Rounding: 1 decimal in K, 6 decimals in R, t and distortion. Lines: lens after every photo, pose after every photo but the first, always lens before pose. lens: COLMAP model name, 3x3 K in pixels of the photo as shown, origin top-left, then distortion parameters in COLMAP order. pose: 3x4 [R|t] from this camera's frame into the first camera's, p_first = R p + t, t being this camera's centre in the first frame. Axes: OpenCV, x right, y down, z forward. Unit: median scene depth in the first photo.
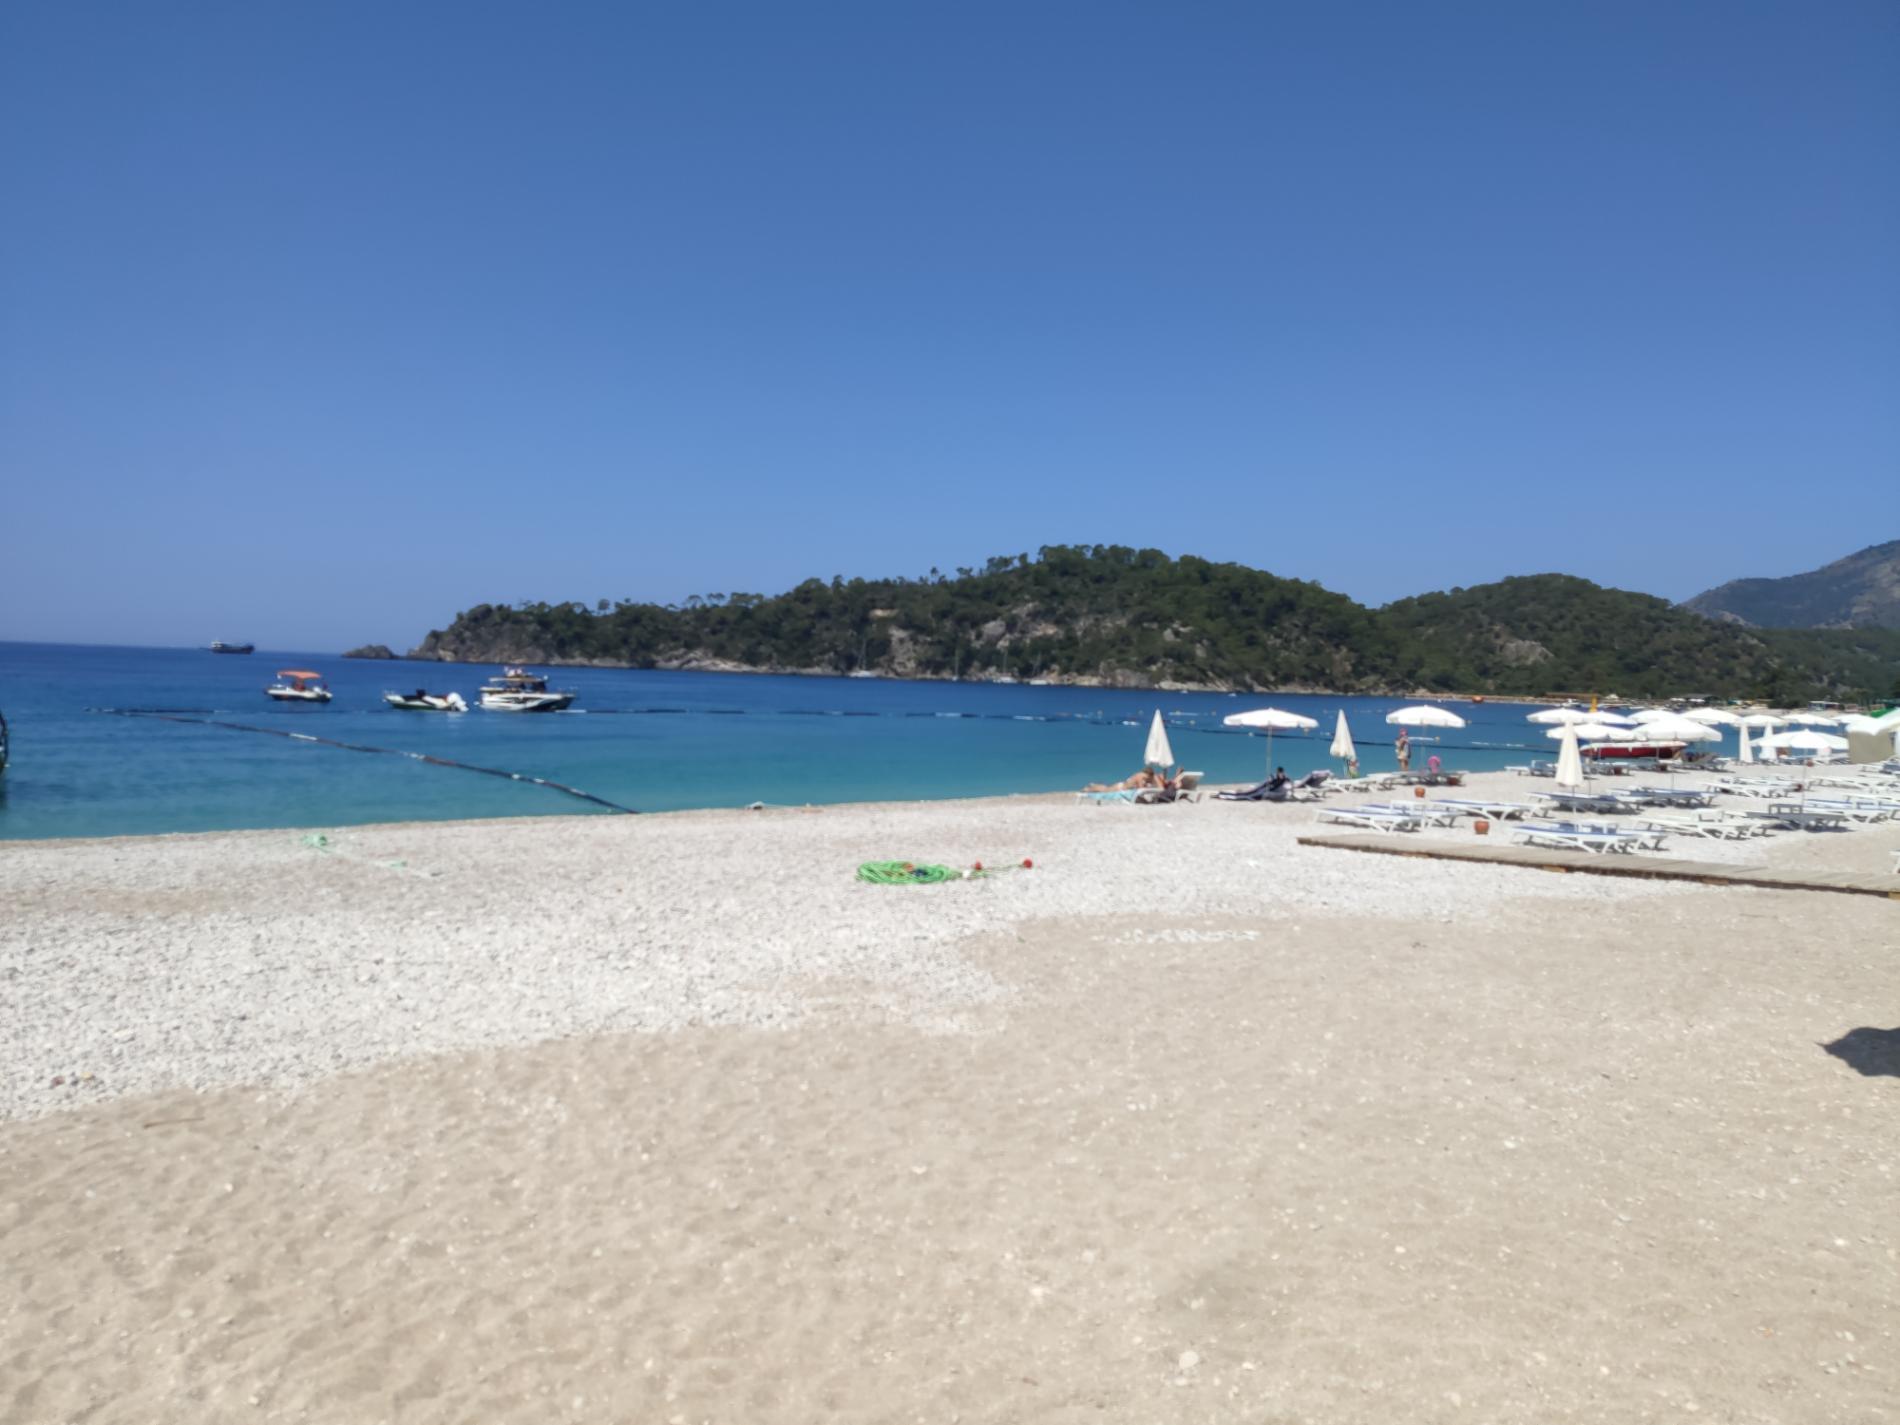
lens RADIAL K [[1374.6, 0, 991.4], [0, 1374.6, 706.4], [0, 0, 1]] dist [-0.010315, -0.020296]
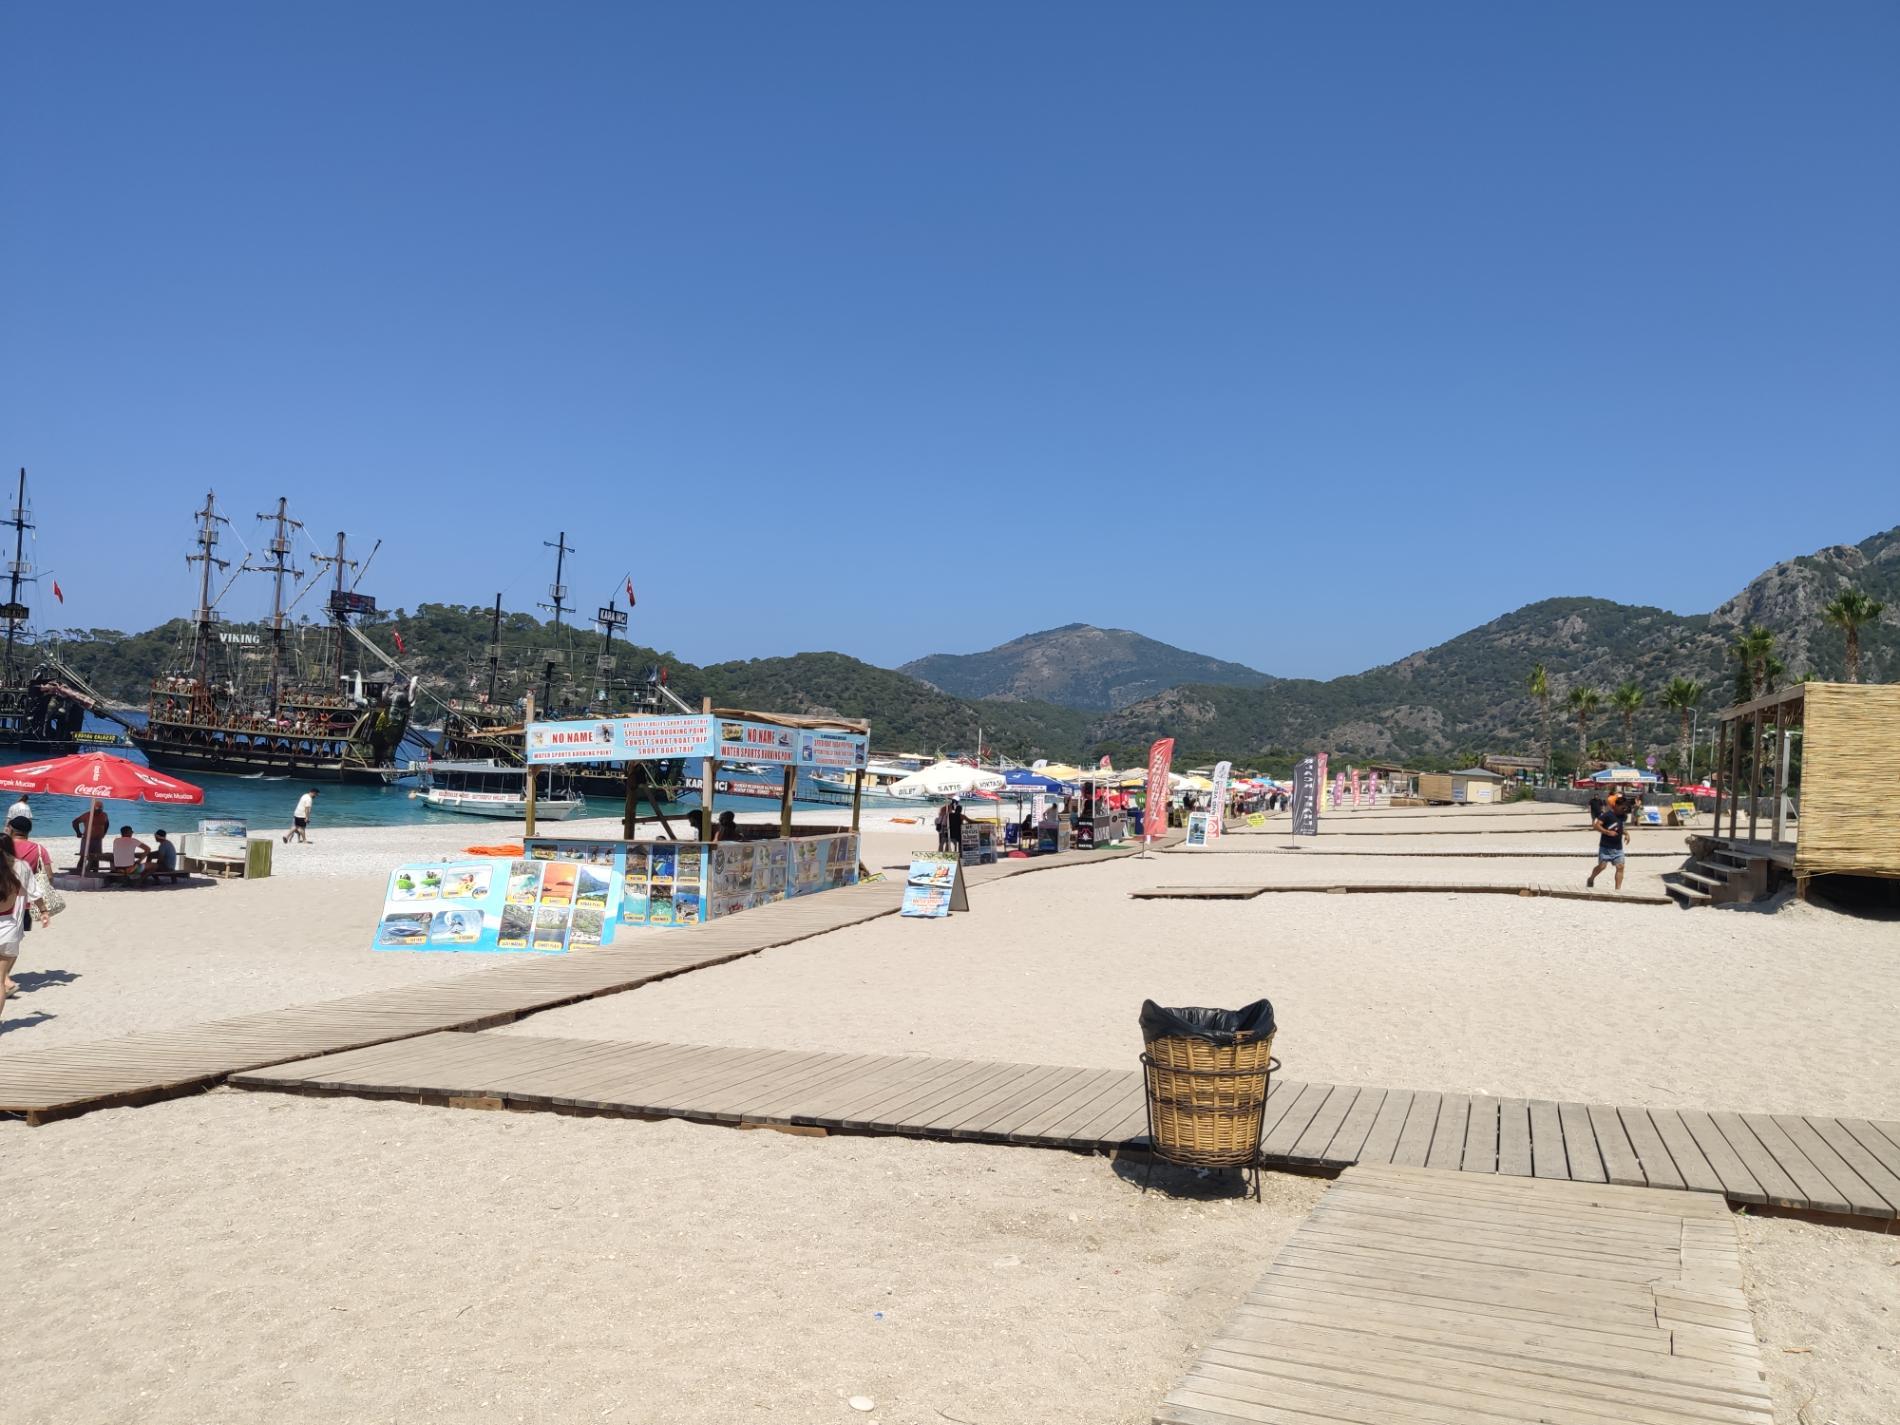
lens RADIAL K [[1349.5, 0, 951.9], [0, 1349.5, 724.7], [0, 0, 1]] dist [0.009672, -0.027040]
pose [[0.863834, 0.031316, 0.502803, -0.141688], [-0.021470, 0.999448, -0.025363, -0.002759], [-0.503319, 0.011115, 0.864029, -0.140292]]
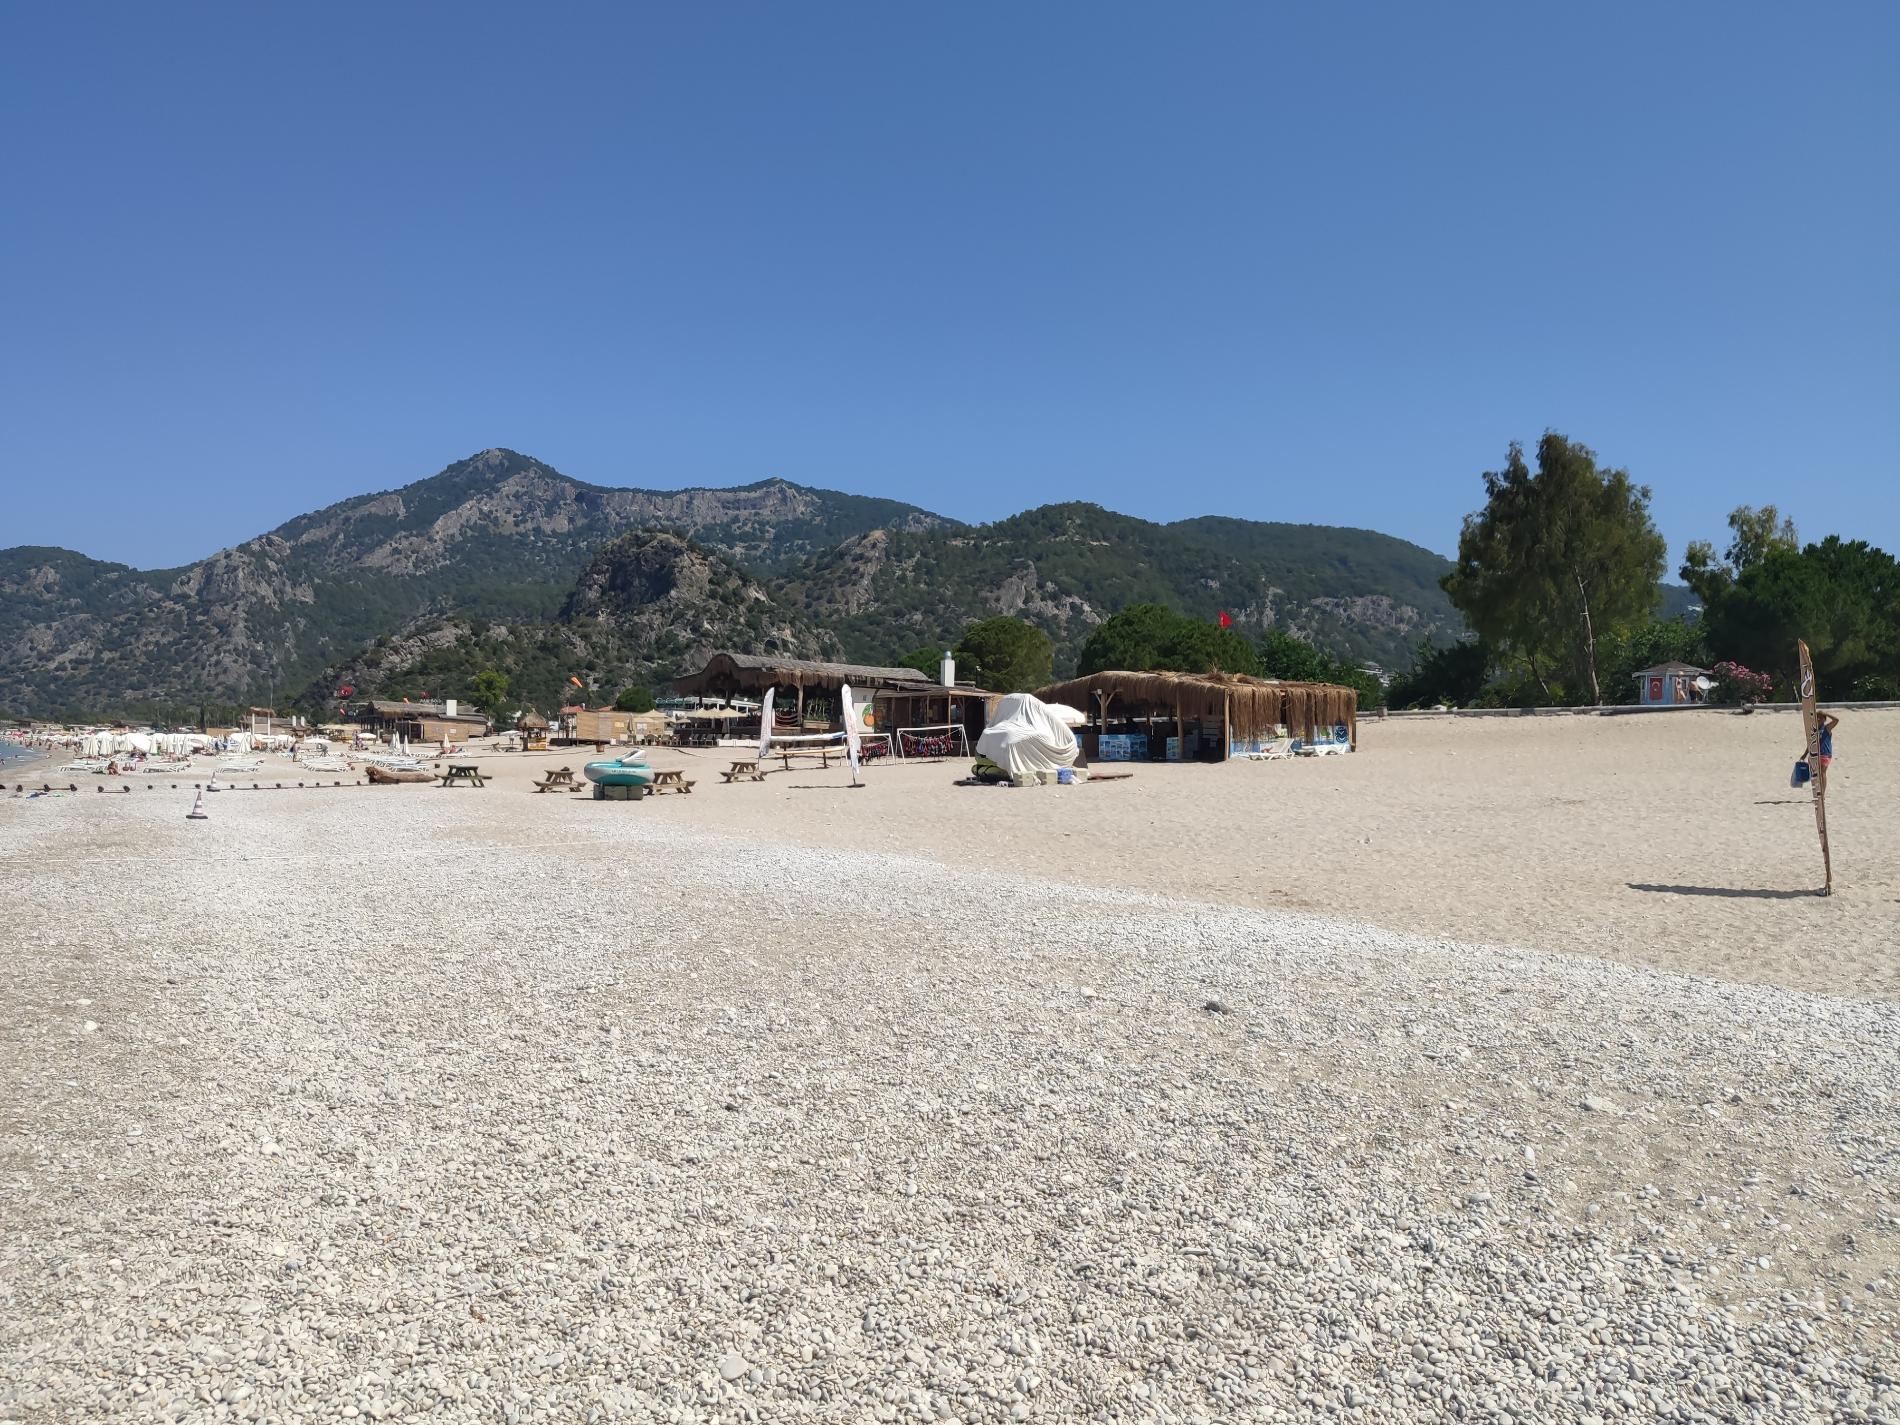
lens RADIAL K [[1374.6, 0, 924.0], [0, 1374.6, 775.8], [0, 0, 1]] dist [-0.010315, -0.020296]
pose [[0.024679, -0.039198, 0.998927, -0.571110], [-0.017515, 0.999061, 0.039636, -0.011556], [-0.999542, -0.018474, 0.023969, -0.378234]]
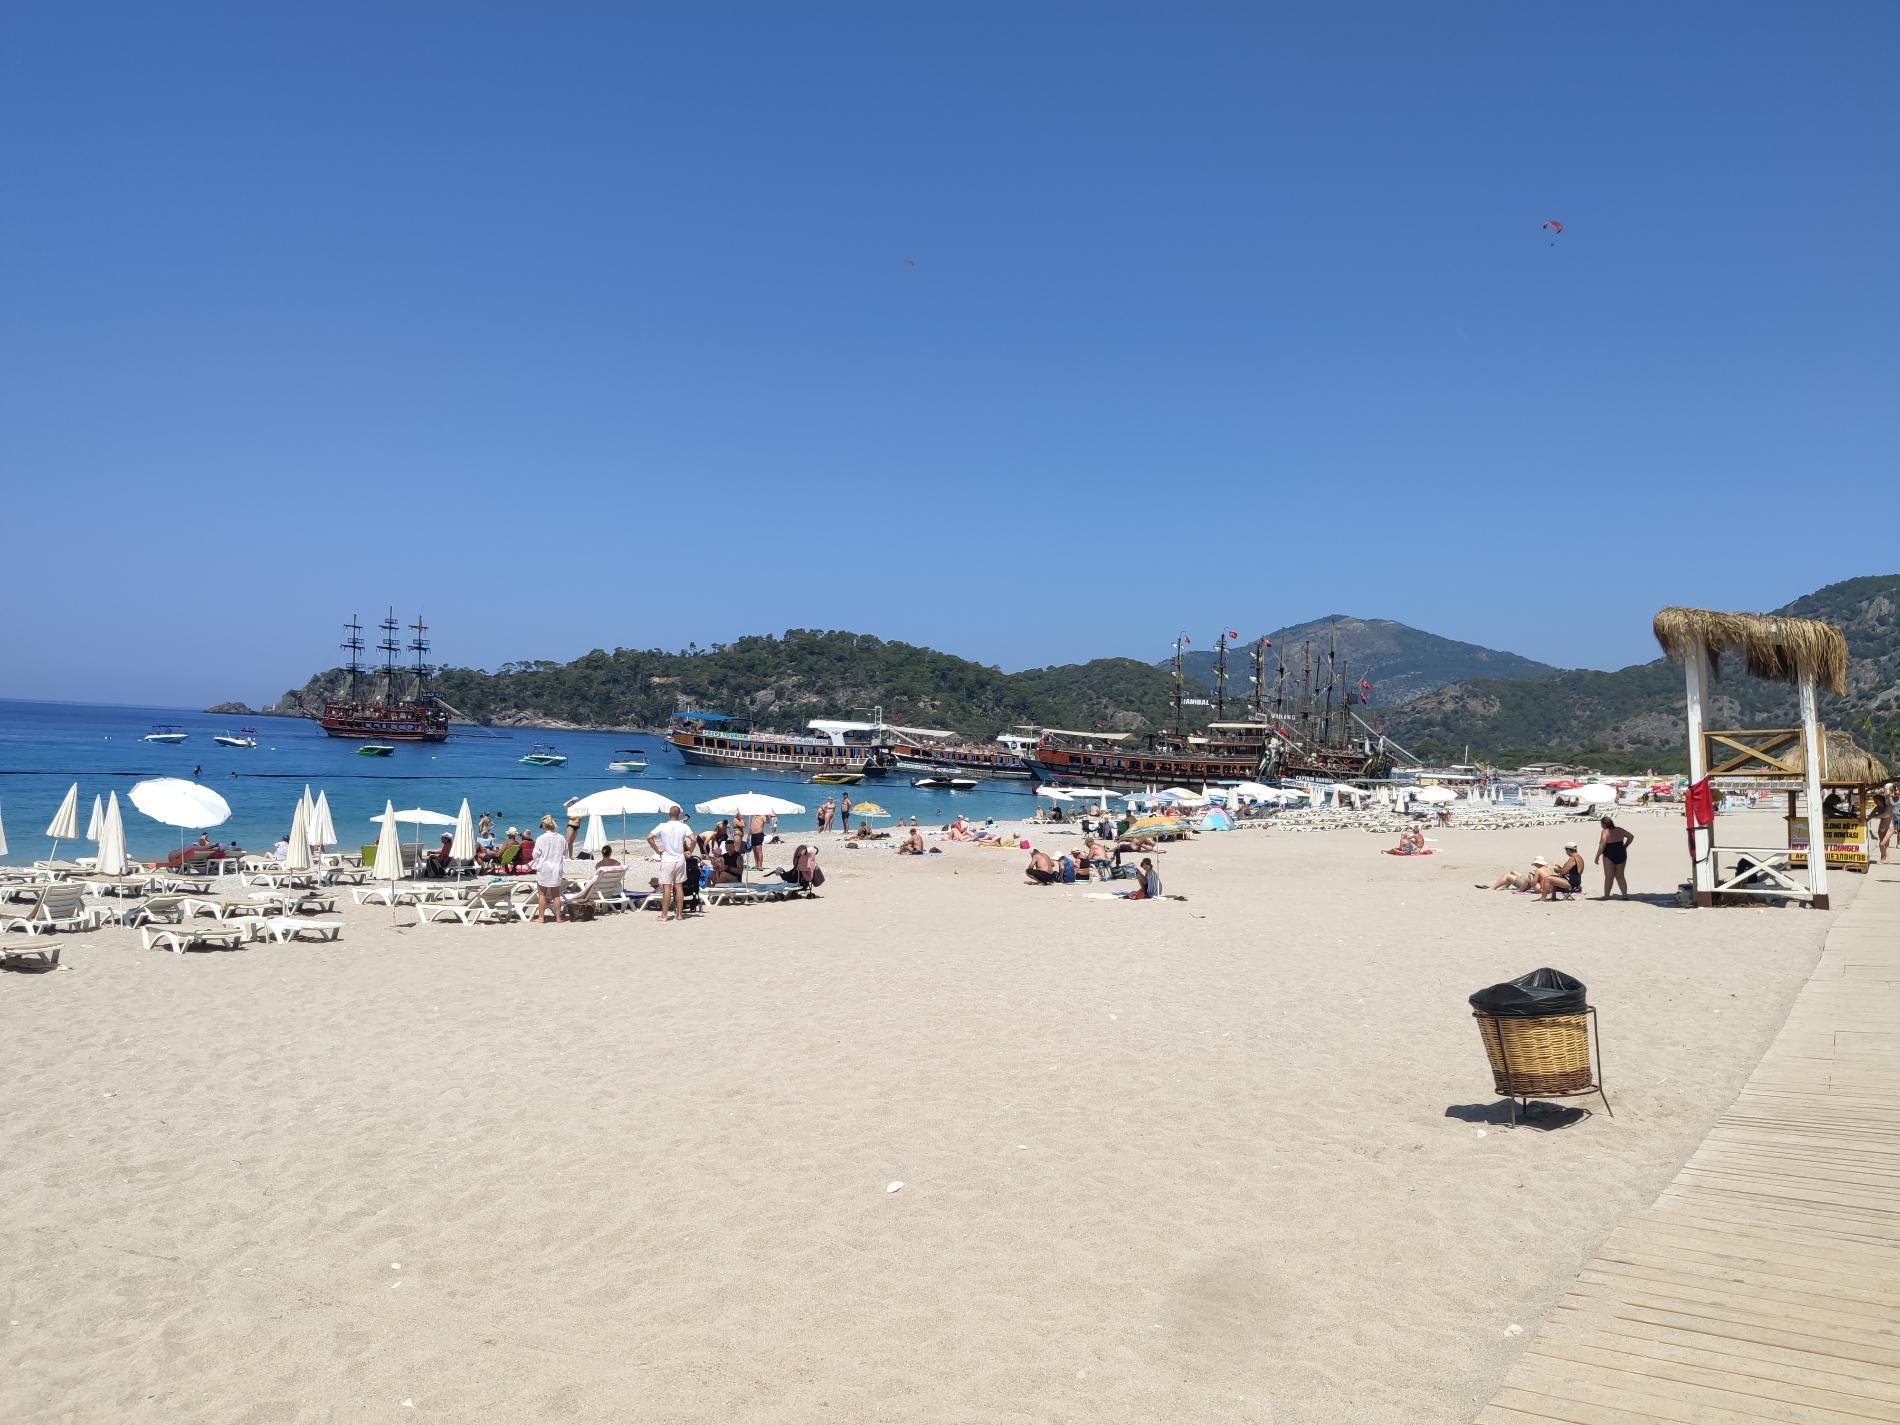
lens RADIAL K [[1374.6, 0, 976.7], [0, 1374.6, 698.4], [0, 0, 1]] dist [-0.010315, -0.020296]
pose [[0.931693, 0.019964, 0.362699, -0.266601], [-0.005714, 0.999170, -0.040321, -0.005503], [-0.363203, 0.035495, 0.931034, -0.227132]]
